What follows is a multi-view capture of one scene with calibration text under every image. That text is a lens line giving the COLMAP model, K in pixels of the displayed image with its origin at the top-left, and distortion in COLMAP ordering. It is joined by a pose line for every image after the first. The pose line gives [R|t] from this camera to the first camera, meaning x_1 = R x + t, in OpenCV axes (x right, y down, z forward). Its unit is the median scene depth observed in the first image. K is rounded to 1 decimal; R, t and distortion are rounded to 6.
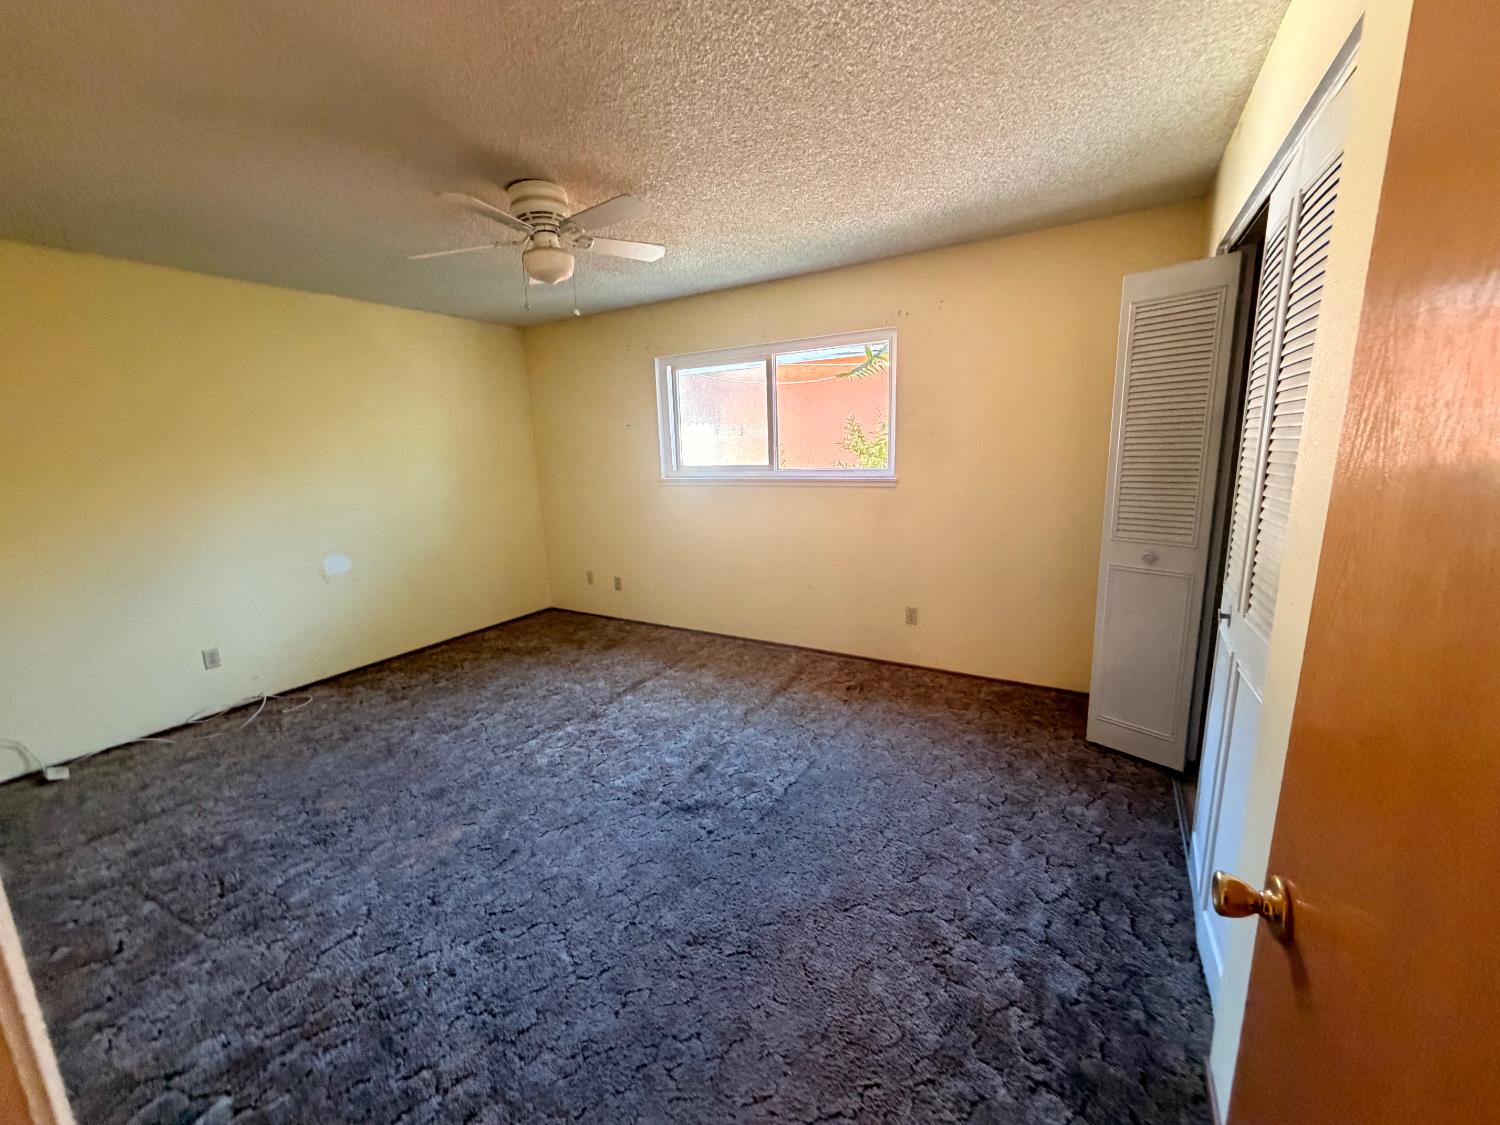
lens RADIAL K [[597.4, 0, 746.0], [0, 597.4, 562.5], [0, 0, 1]] dist [-0.000403, 0.000161]
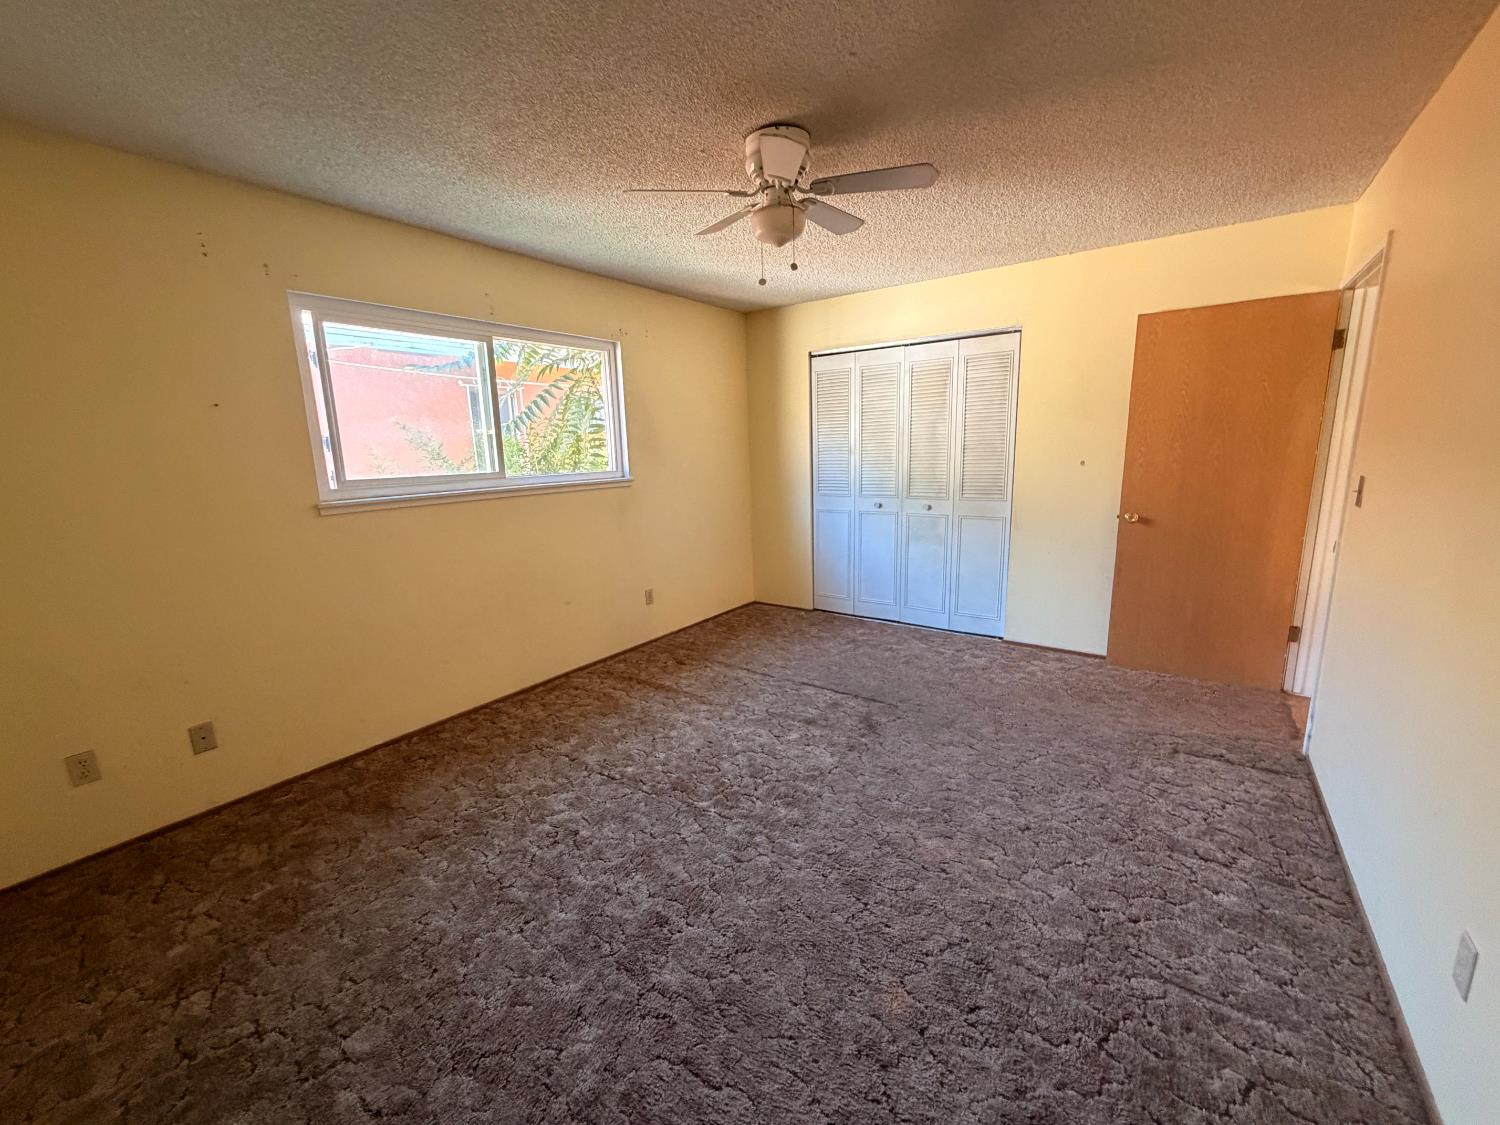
lens RADIAL K [[597.4, 0, 746.0], [0, 597.4, 562.5], [0, 0, 1]] dist [-0.000403, 0.000161]
pose [[0.088890, -0.159530, 0.983183, -0.843786], [0.220289, 0.965795, 0.136792, -0.093008], [-0.971376, 0.204425, 0.120992, 0.679465]]
